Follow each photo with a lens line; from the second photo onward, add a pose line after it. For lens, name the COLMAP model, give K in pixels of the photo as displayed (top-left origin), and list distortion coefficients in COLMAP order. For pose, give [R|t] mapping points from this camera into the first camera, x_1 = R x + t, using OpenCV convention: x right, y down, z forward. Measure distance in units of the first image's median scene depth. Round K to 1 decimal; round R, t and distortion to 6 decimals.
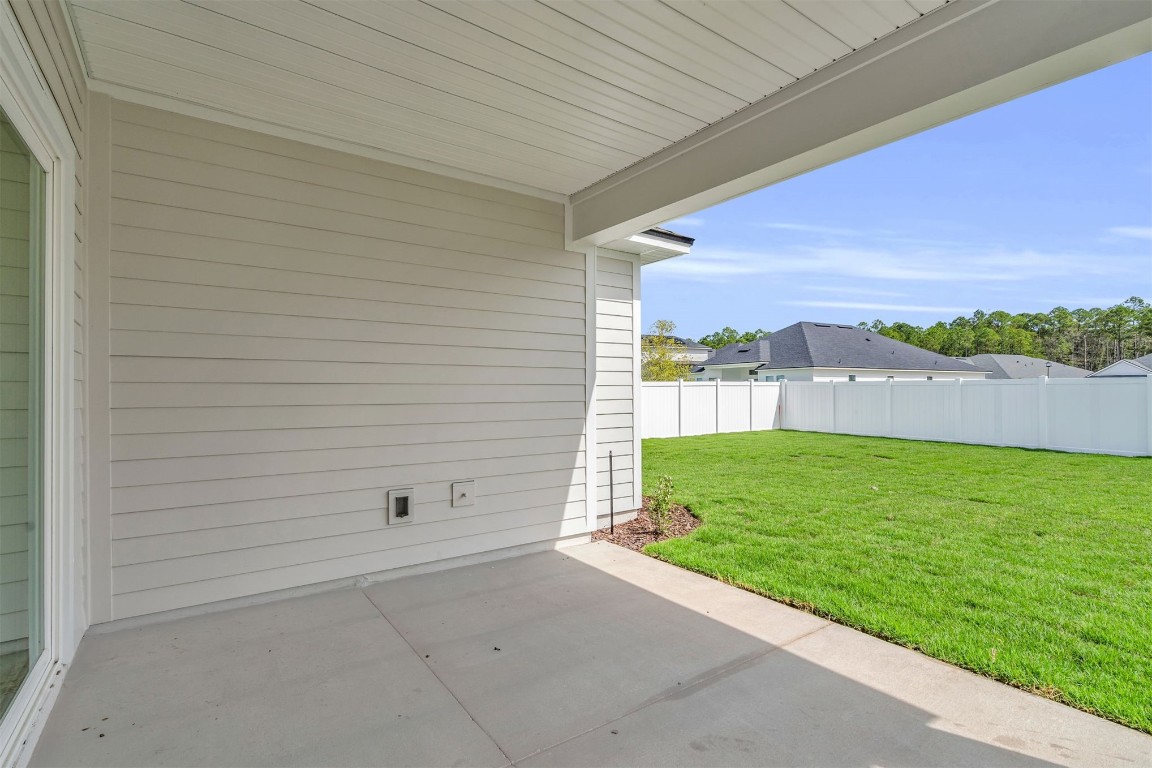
lens RADIAL K [[543.1, 0, 584.5], [0, 543.1, 387.8], [0, 0, 1]] dist [-0.004352, 0.002208]
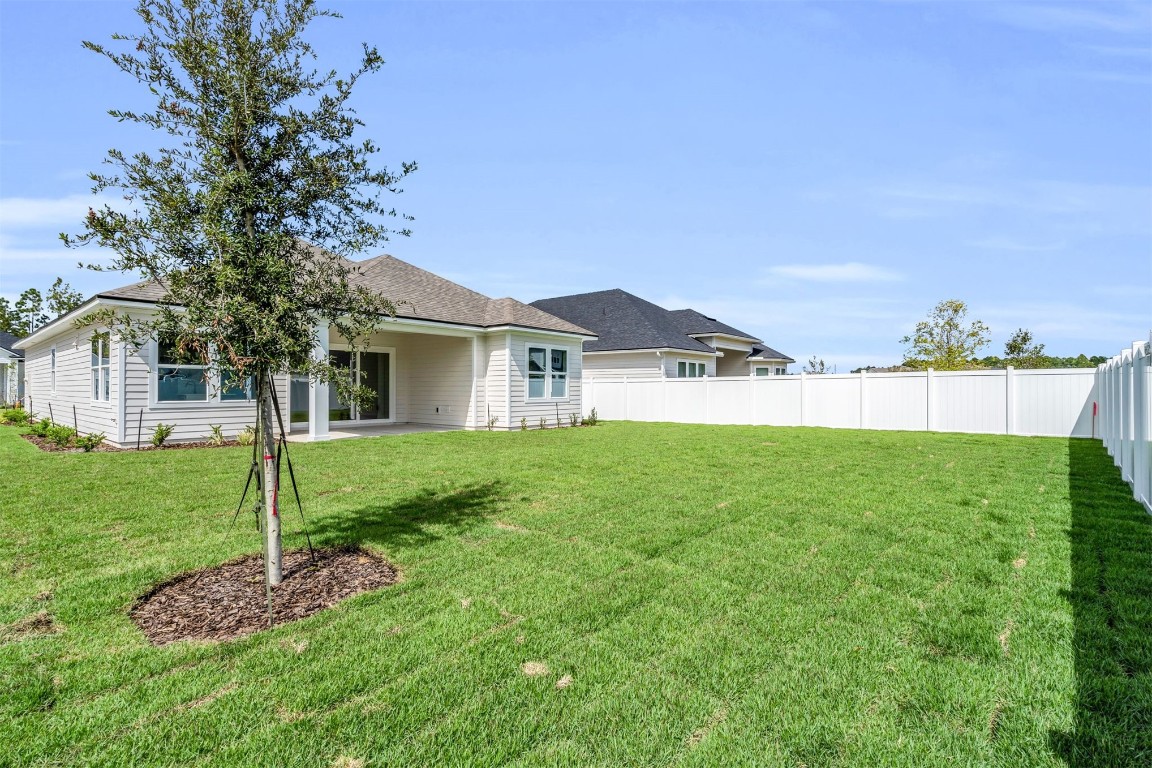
lens RADIAL K [[543.1, 0, 570.2], [0, 543.1, 388.1], [0, 0, 1]] dist [-0.004352, 0.002208]
pose [[0.221207, -0.001006, -0.975226, 0.385037], [0.006899, 0.999976, 0.000533, 0.004699], [0.975203, -0.006846, 0.221208, 0.100912]]
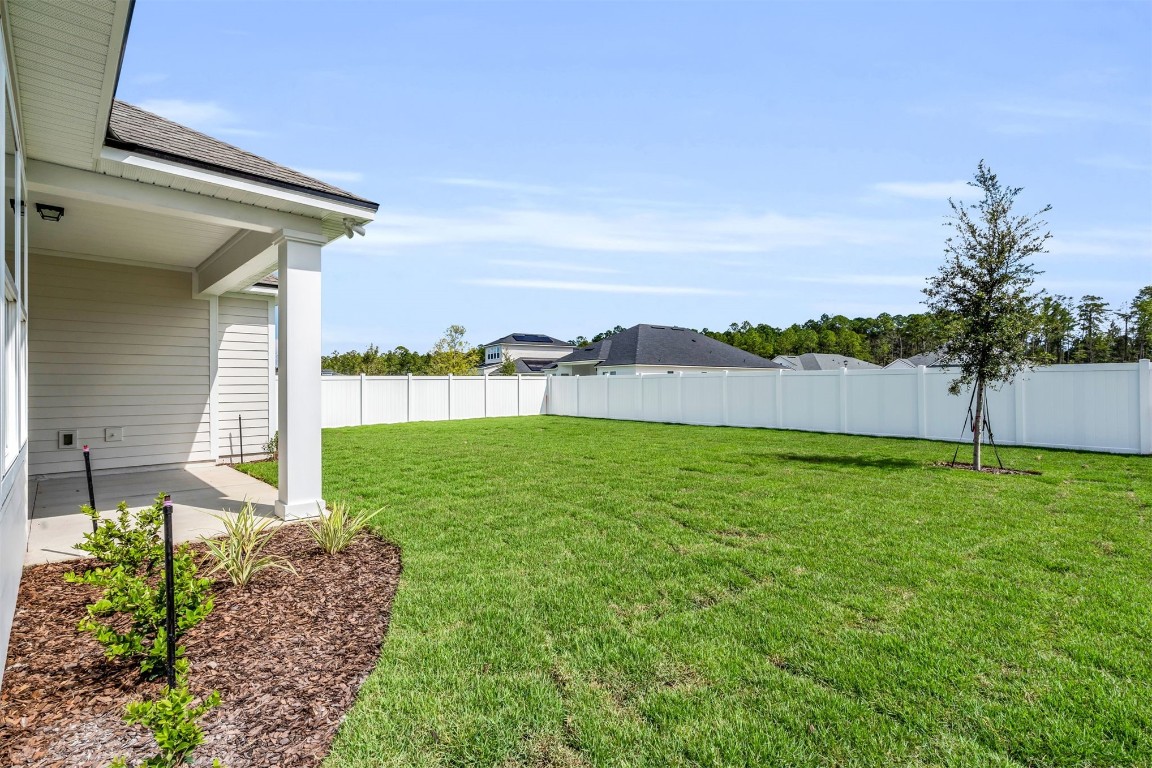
lens RADIAL K [[543.1, 0, 571.5], [0, 543.1, 387.1], [0, 0, 1]] dist [-0.004352, 0.002208]
pose [[0.991623, -0.000838, 0.129162, 0.108098], [0.000013, 0.999980, 0.006389, 0.002351], [-0.129165, -0.006334, 0.991603, -0.101964]]
